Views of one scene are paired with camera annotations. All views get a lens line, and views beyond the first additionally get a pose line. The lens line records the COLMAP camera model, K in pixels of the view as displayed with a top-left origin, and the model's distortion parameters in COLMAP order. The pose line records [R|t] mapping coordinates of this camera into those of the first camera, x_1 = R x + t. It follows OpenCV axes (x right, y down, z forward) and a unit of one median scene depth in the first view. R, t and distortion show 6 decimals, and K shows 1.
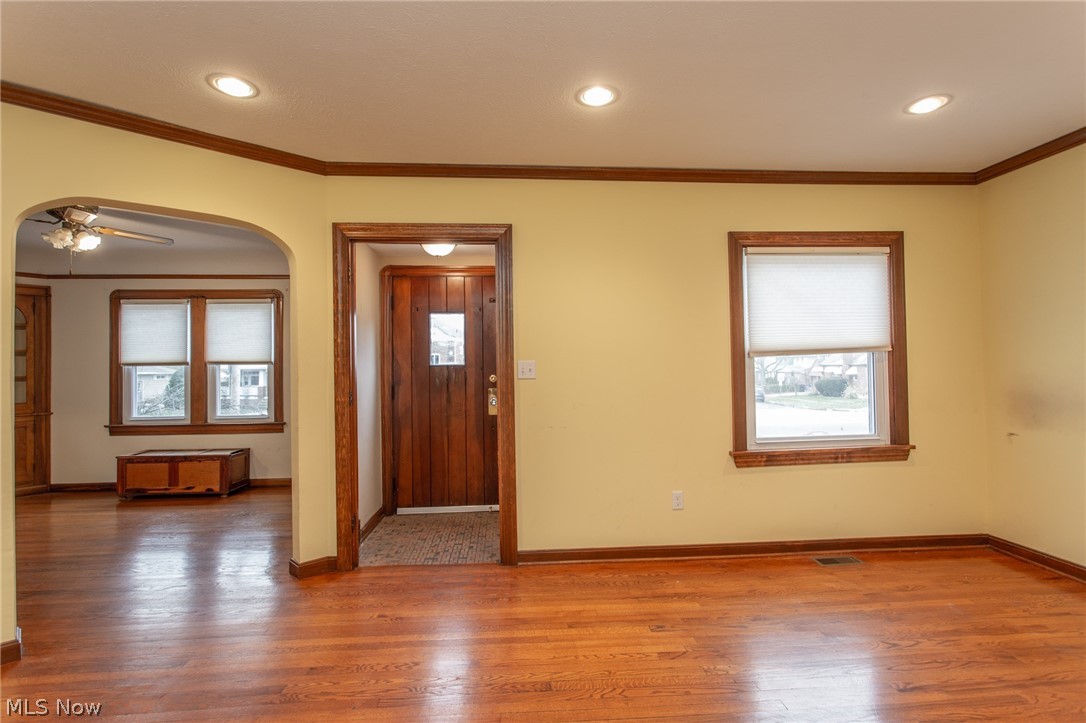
lens RADIAL K [[514.4, 0, 543.0], [0, 514.4, 361.5], [0, 0, 1]] dist [-0.020633, 0.010332]
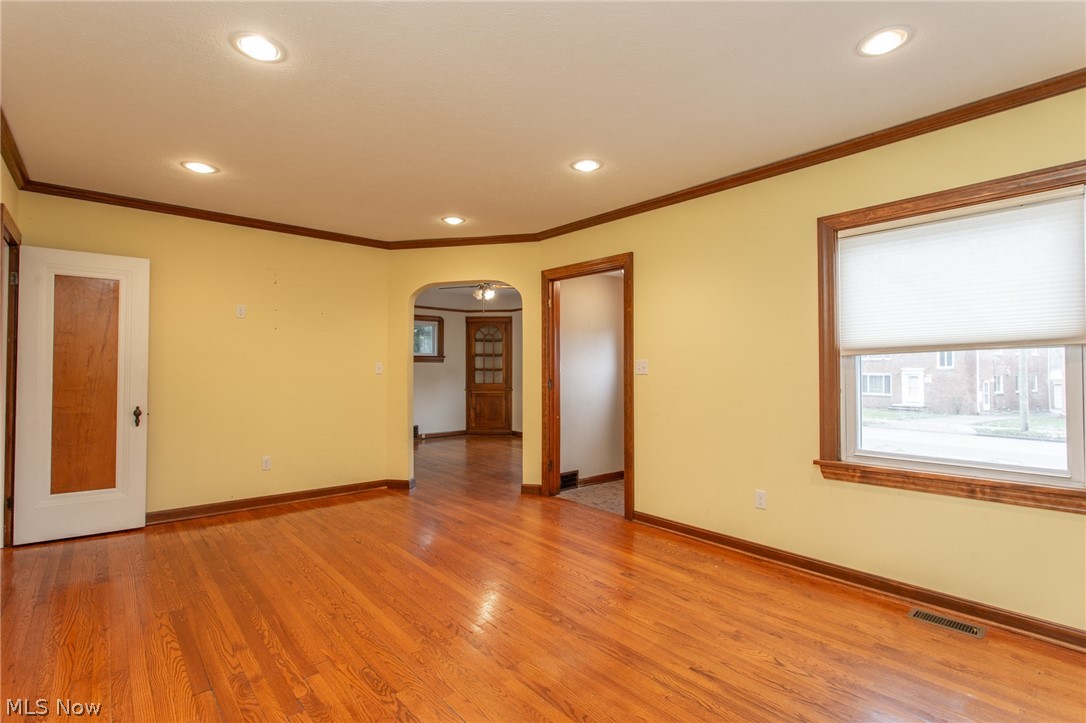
lens RADIAL K [[514.4, 0, 543.0], [0, 514.4, 361.5], [0, 0, 1]] dist [-0.020633, 0.010332]
pose [[0.598772, 0.002790, -0.800915, 0.816364], [0.002739, 0.999981, 0.005532, -0.004956], [0.800915, -0.005506, 0.598752, 0.064669]]
